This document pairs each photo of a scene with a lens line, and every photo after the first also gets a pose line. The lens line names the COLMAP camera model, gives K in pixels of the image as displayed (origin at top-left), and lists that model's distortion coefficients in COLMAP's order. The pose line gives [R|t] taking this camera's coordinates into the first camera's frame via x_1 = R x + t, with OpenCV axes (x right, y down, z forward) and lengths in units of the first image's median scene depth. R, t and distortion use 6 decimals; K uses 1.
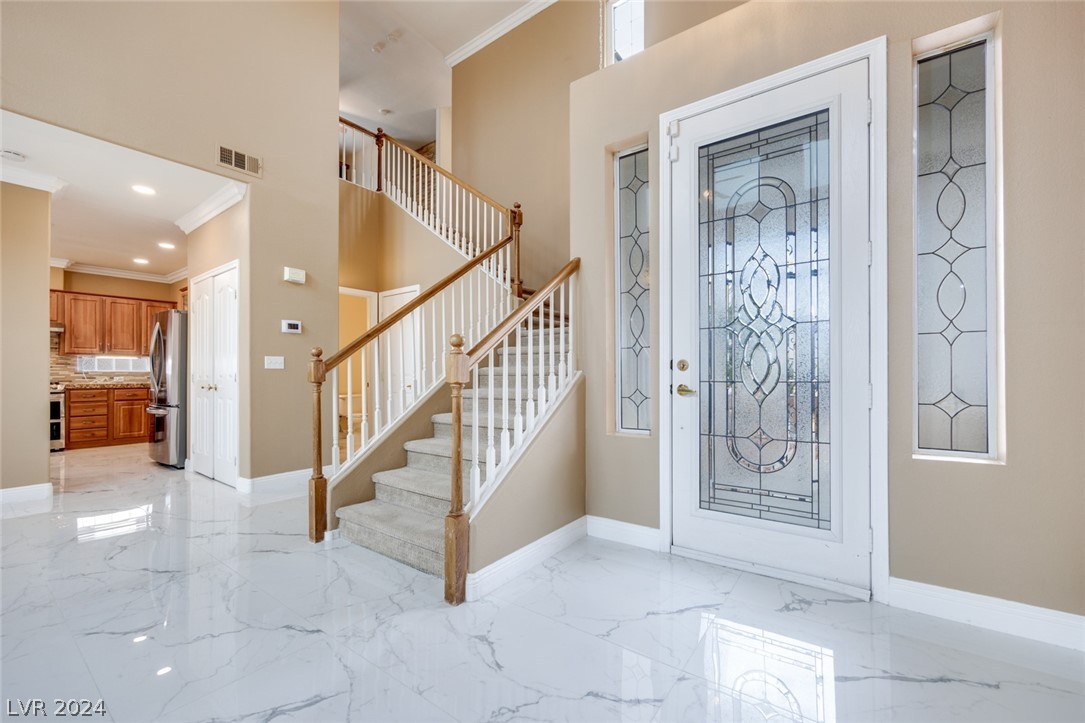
lens RADIAL K [[428.4, 0, 544.9], [0, 428.4, 373.9], [0, 0, 1]] dist [0.000854, 0.000198]
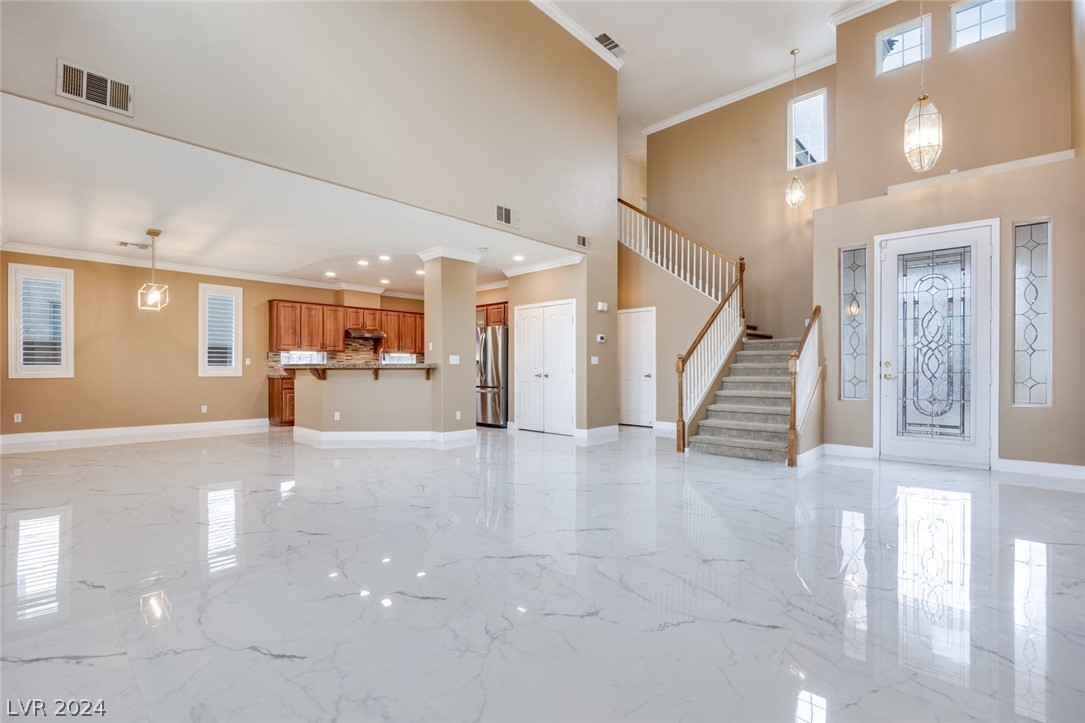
lens RADIAL K [[475.8, 0, 539.3], [0, 475.8, 370.8], [0, 0, 1]] dist [-0.003336, -0.000696]
pose [[0.993367, 0.005773, -0.114845, -0.887553], [-0.005181, 0.999972, 0.005445, 0.005851], [0.114873, -0.004814, 0.993369, -1.182922]]
